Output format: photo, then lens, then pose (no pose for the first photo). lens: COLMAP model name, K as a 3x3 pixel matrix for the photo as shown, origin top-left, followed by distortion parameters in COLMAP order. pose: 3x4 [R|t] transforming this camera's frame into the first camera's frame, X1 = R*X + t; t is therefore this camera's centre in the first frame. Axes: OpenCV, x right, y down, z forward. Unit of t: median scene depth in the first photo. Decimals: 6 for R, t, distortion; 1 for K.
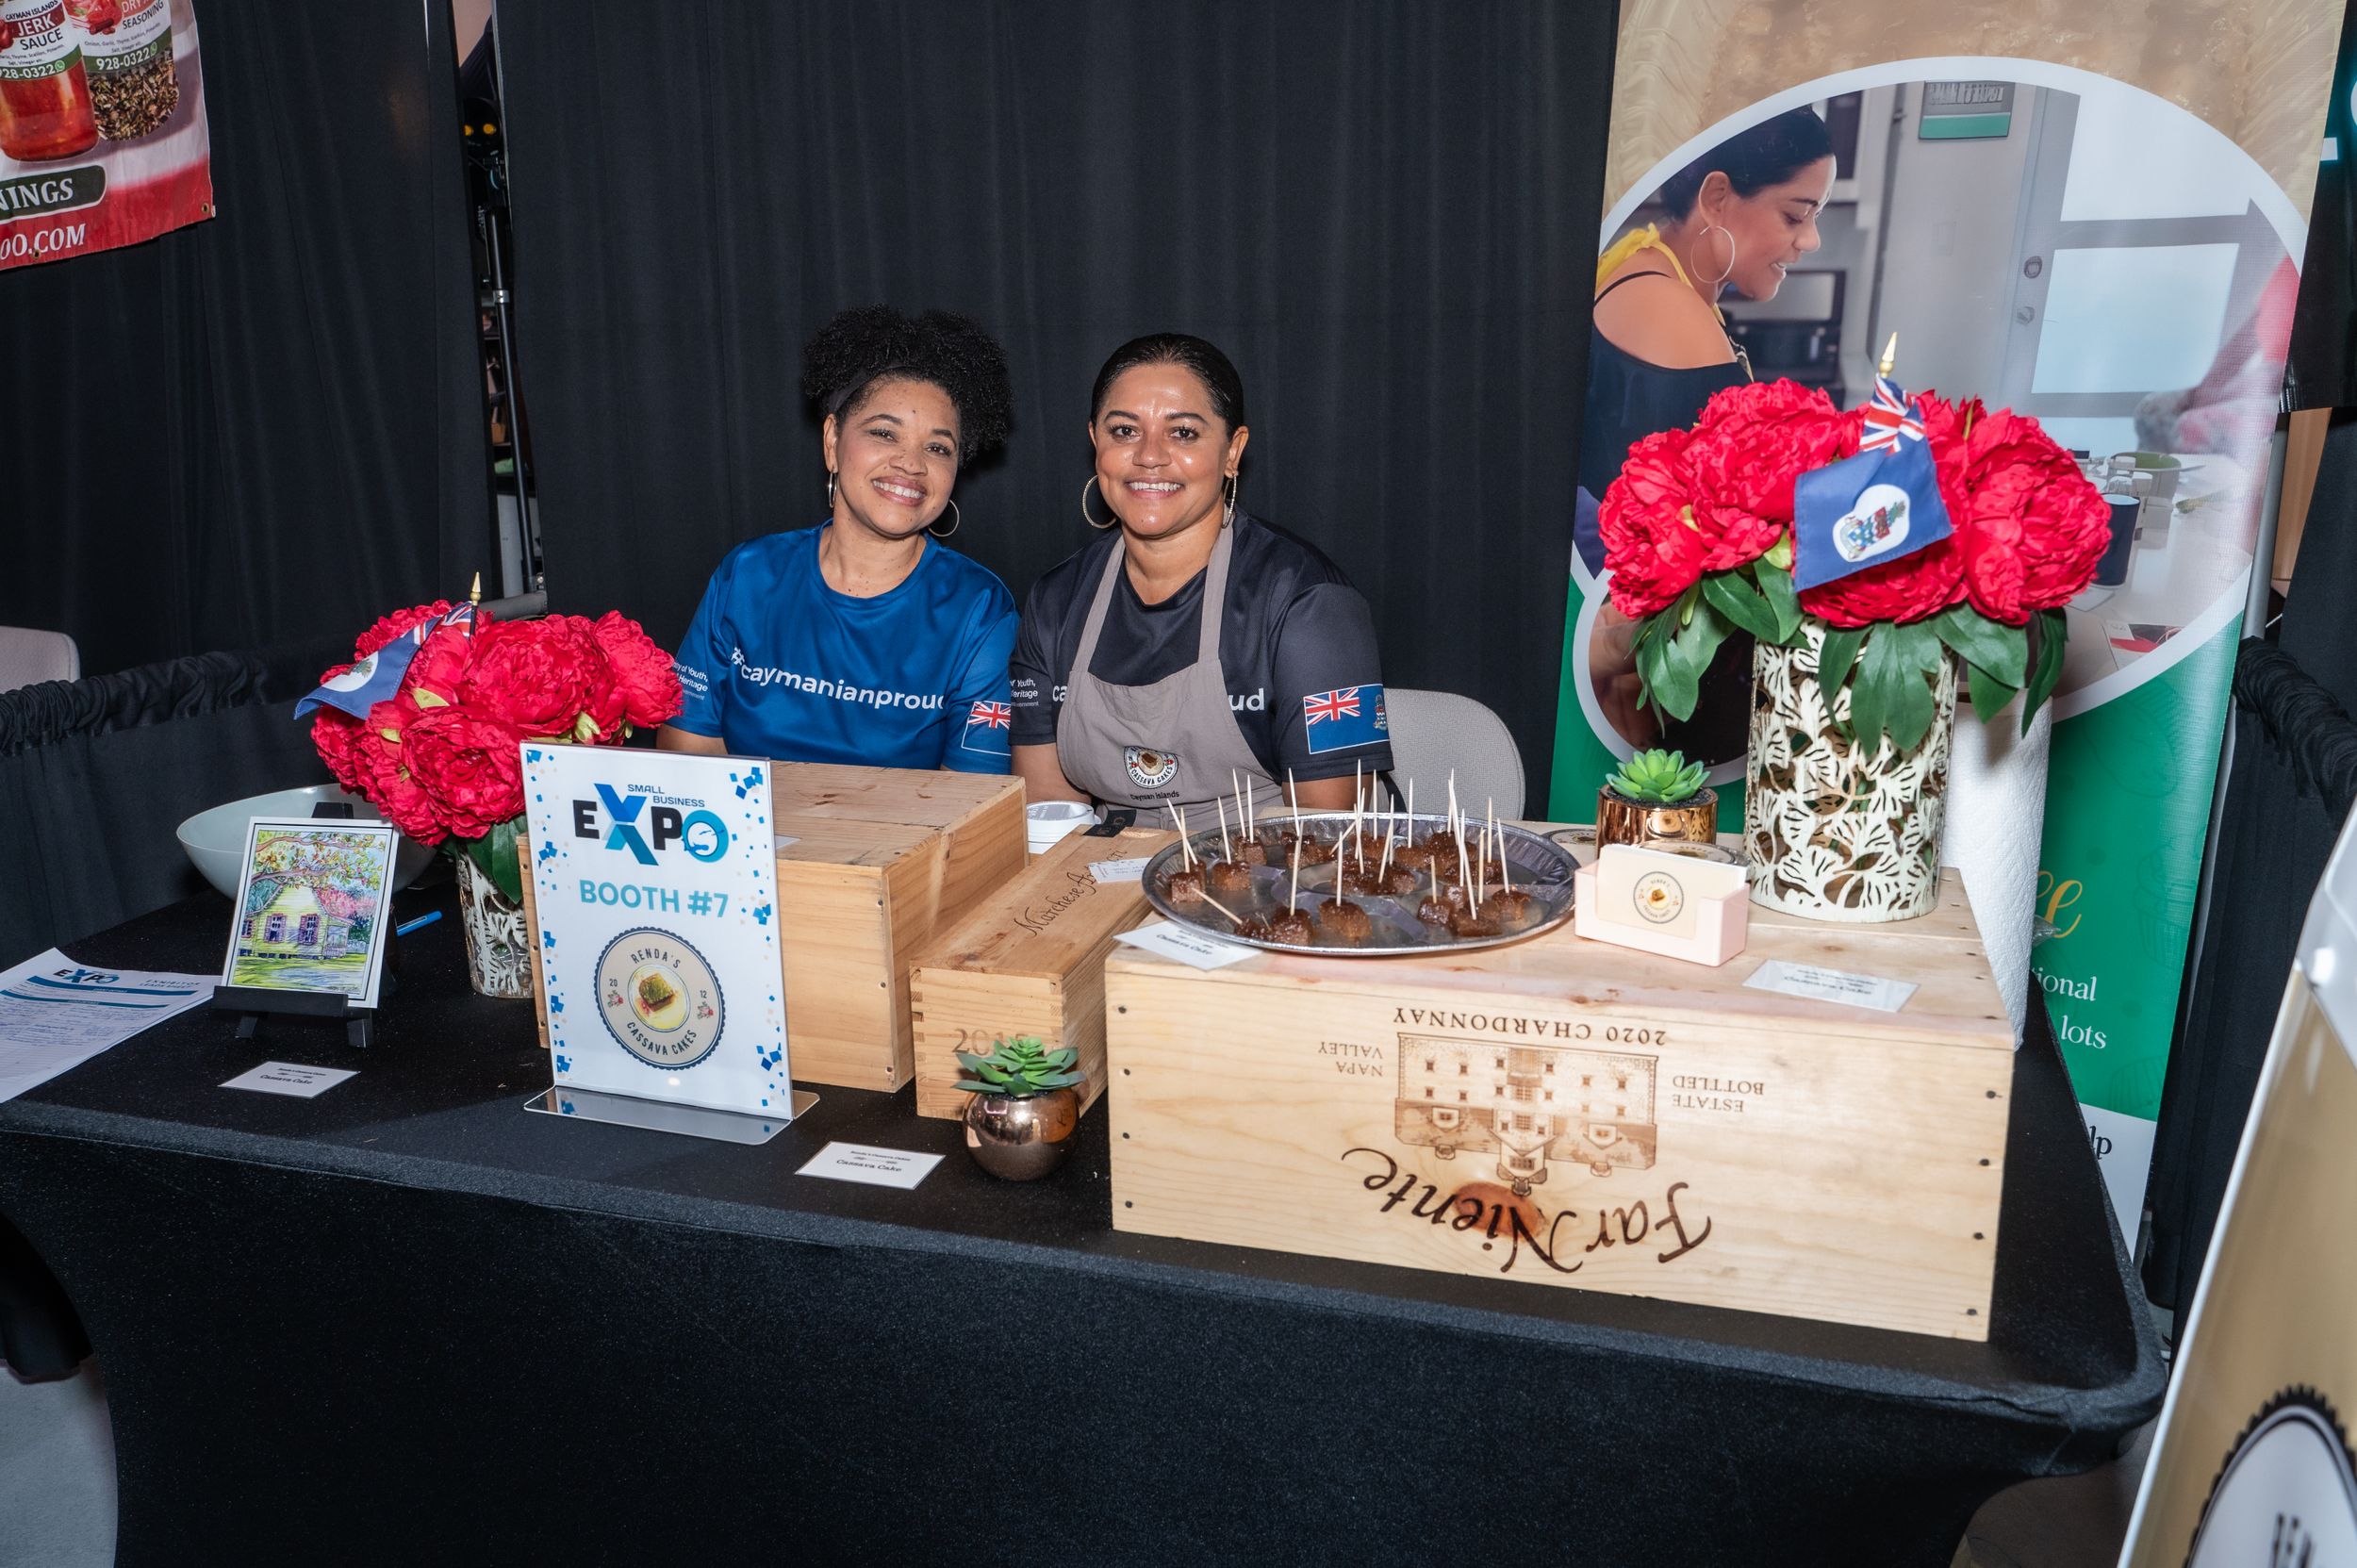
lens RADIAL K [[1932.8, 0, 1168.9], [0, 1932.8, 817.9], [0, 0, 1]] dist [0.004458, -0.012102]
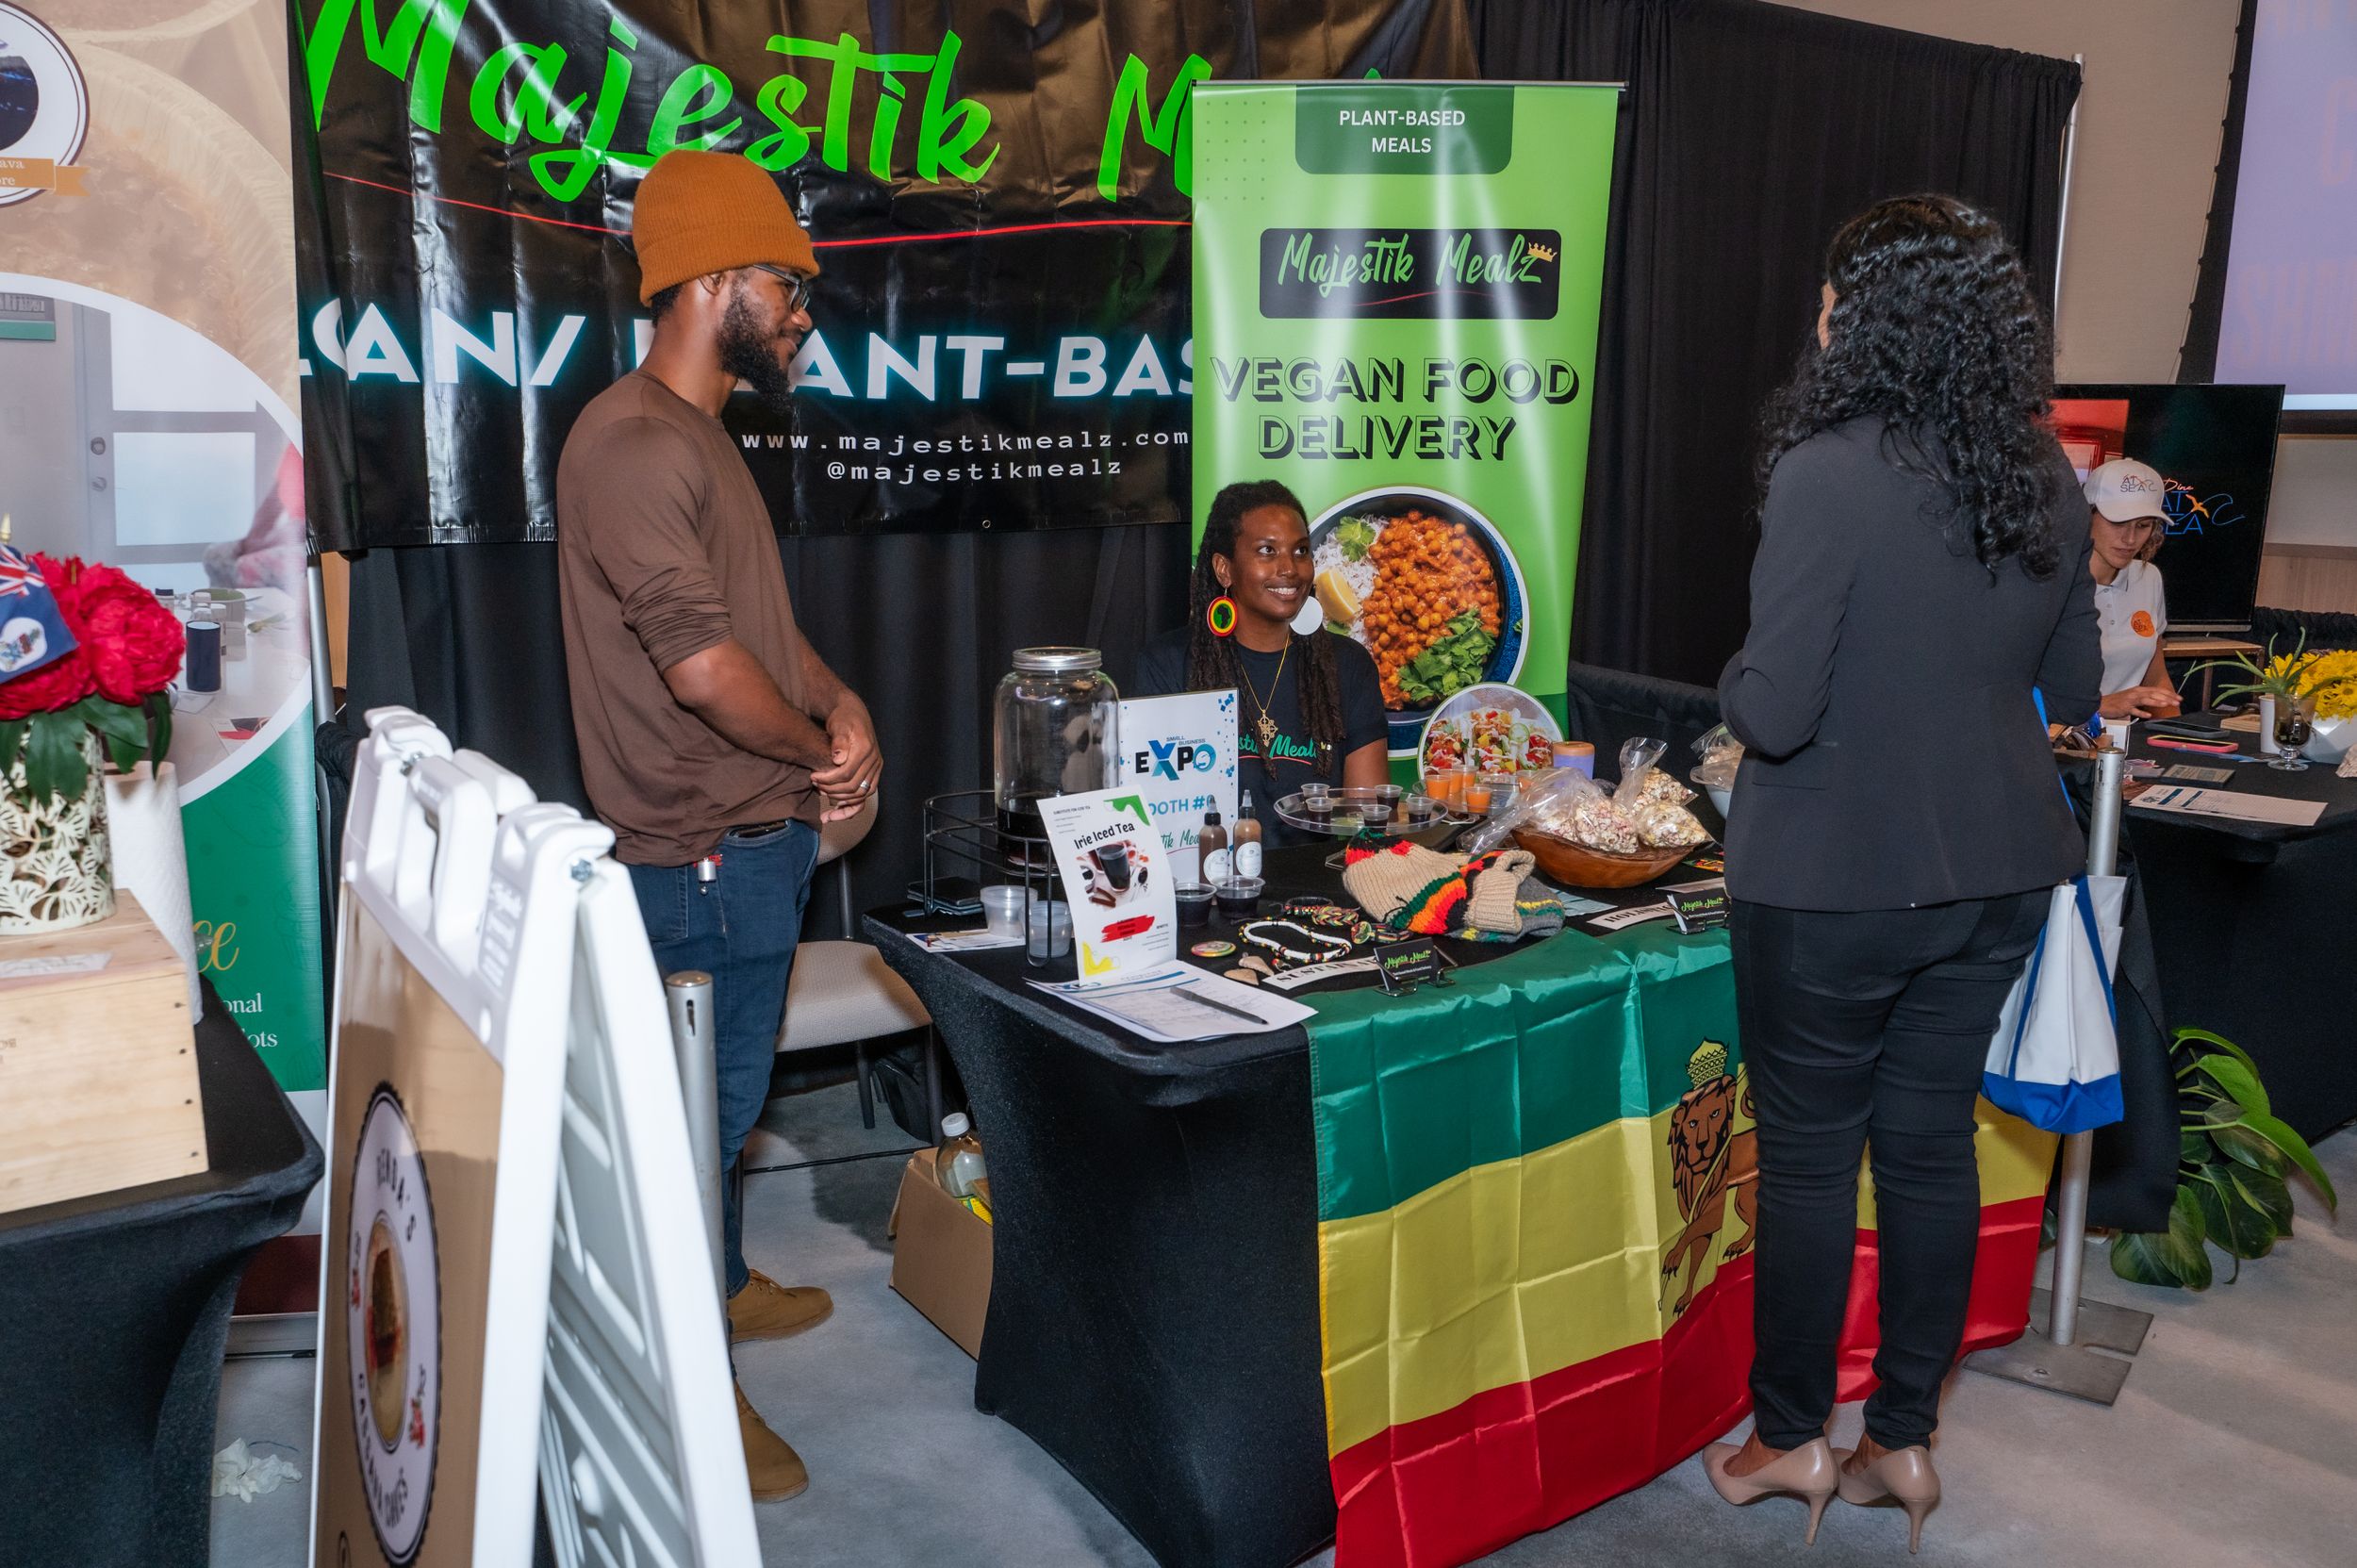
lens RADIAL K [[1932.8, 0, 1168.9], [0, 1932.8, 817.9], [0, 0, 1]] dist [0.004458, -0.012102]
pose [[0.618762, -0.135161, 0.773864, -0.216185], [0.188710, 0.981817, 0.020594, 0.097149], [-0.762576, 0.133293, 0.633017, -0.500165]]
